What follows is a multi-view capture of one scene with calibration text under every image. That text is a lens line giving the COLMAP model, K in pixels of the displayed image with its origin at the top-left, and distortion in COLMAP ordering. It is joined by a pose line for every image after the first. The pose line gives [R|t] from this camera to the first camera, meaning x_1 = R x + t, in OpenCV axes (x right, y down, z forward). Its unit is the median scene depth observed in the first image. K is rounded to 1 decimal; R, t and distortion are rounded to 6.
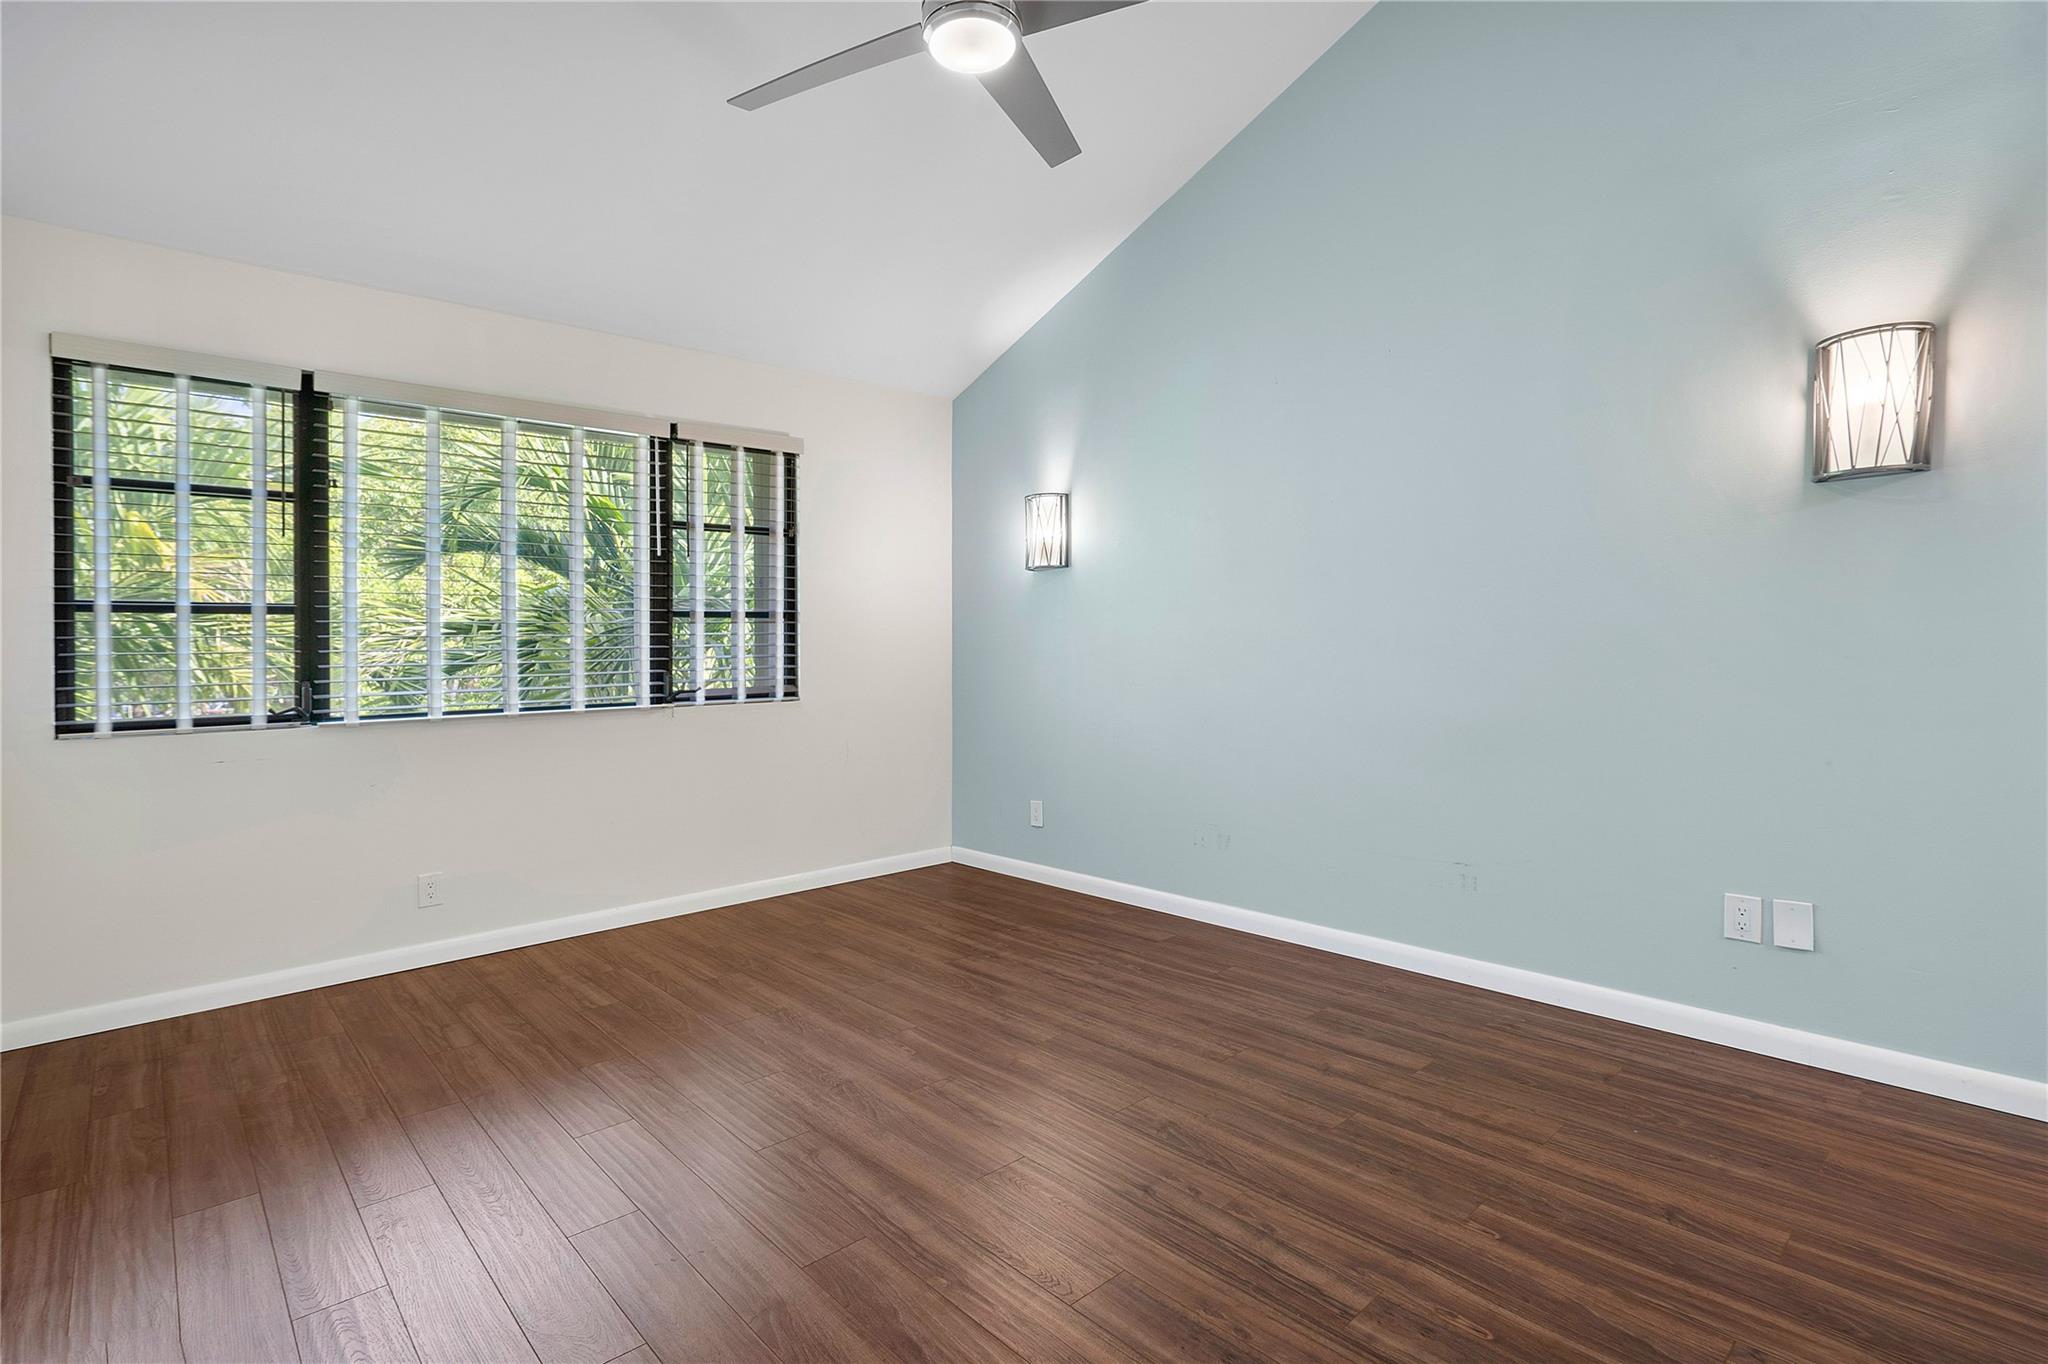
lens RADIAL K [[946.1, 0, 1024.0], [0, 946.1, 682.0], [0, 0, 1]] dist [-0.002590, -0.000071]
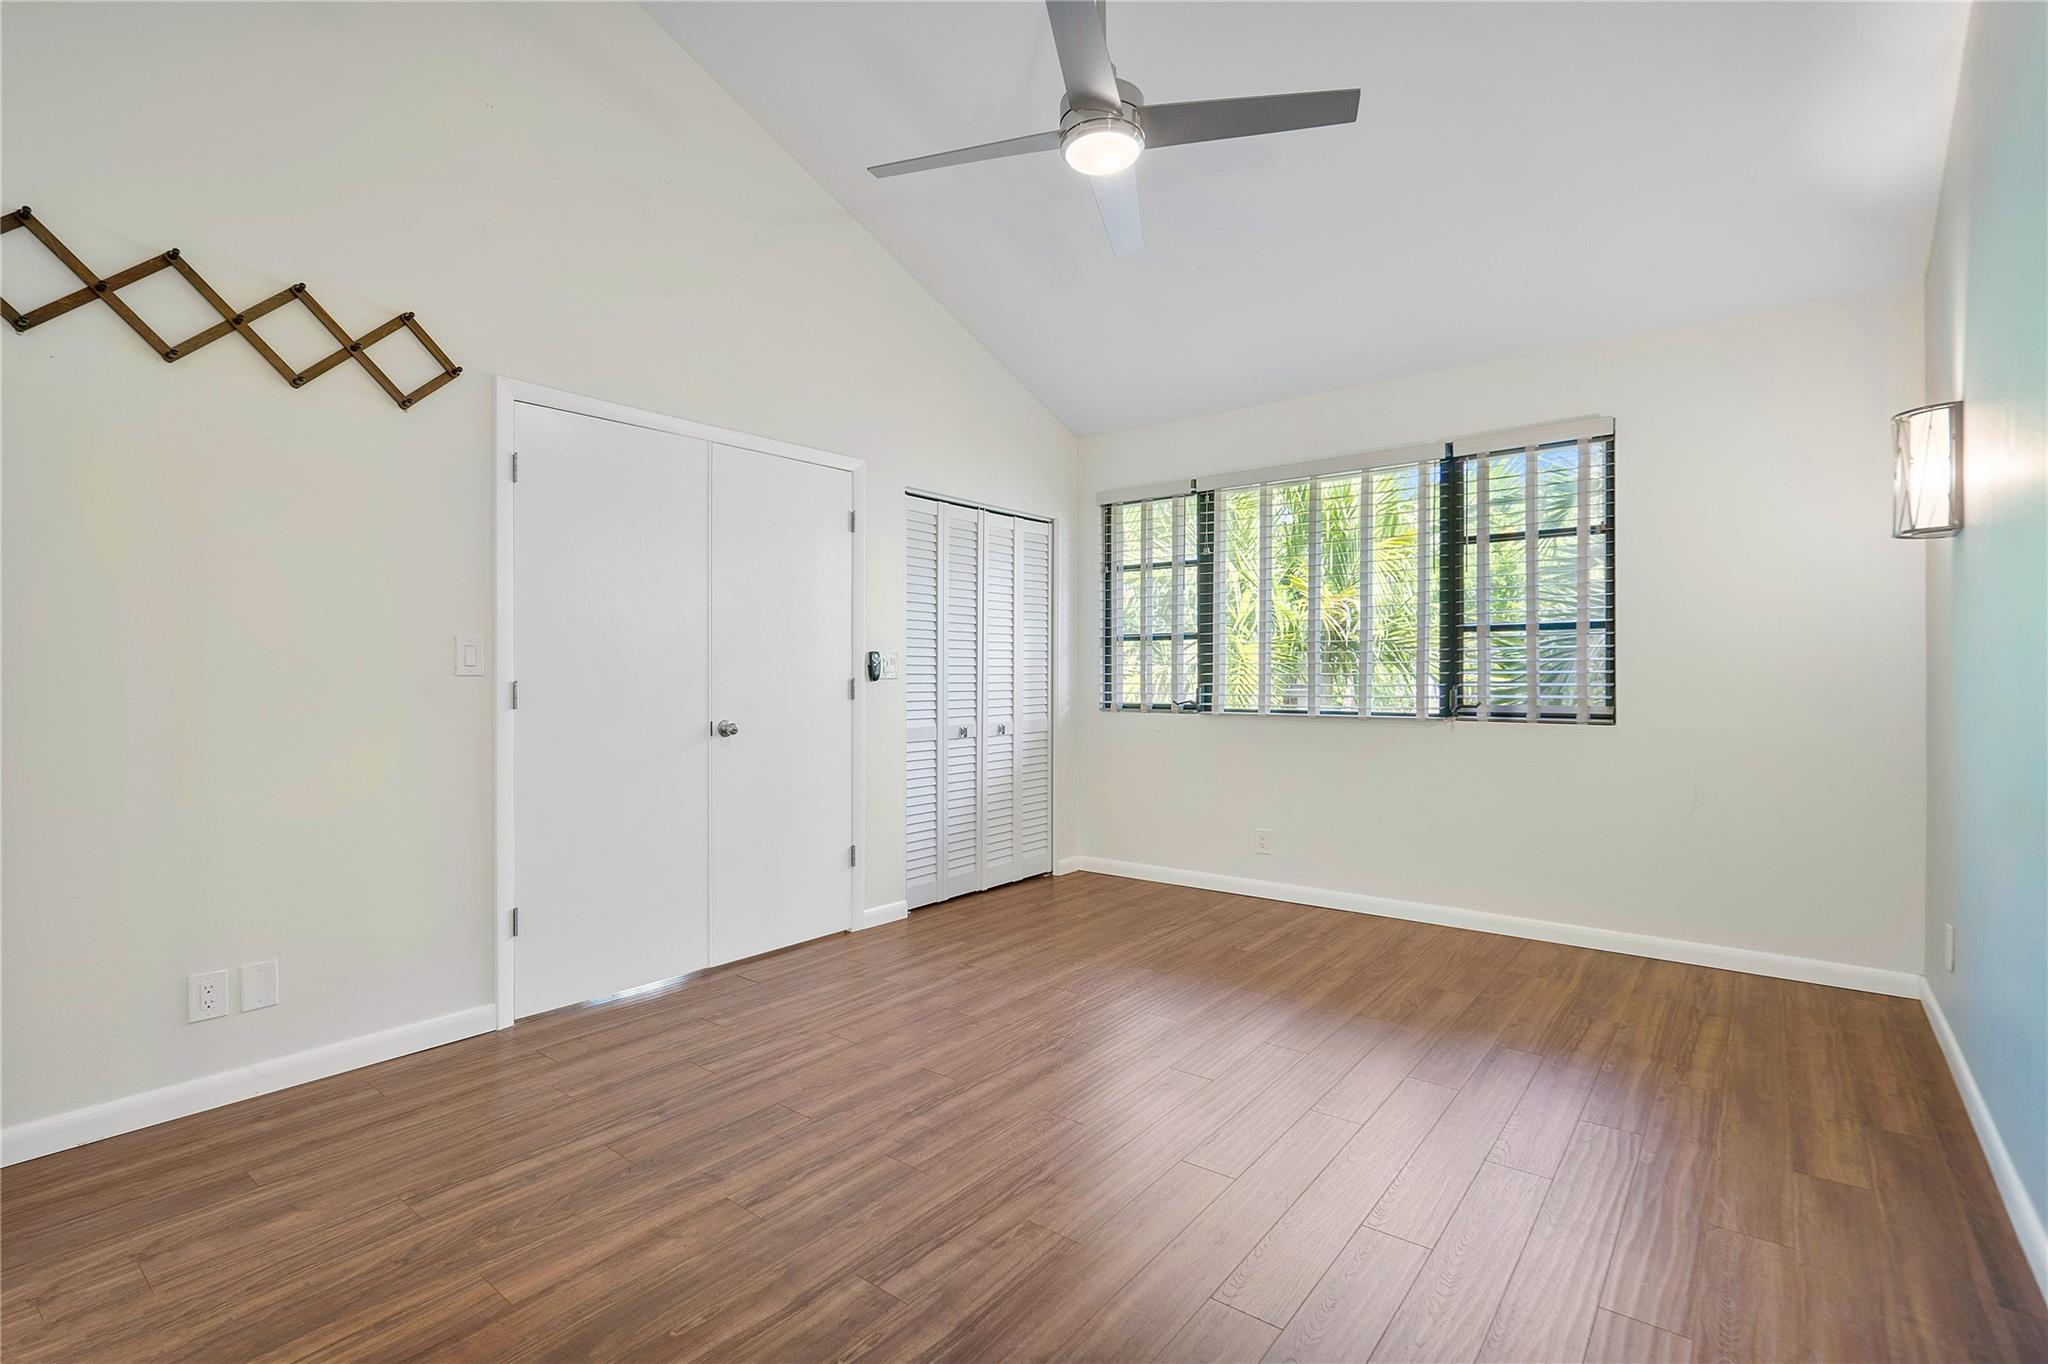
lens RADIAL K [[988.5, 0, 1061.6], [0, 988.5, 670.9], [0, 0, 1]] dist [0.021018, -0.000428]
pose [[0.187025, 0.017334, -0.982202, 0.761514], [-0.031249, 0.999443, 0.011688, -0.033156], [0.981858, 0.028506, 0.187463, 0.489137]]
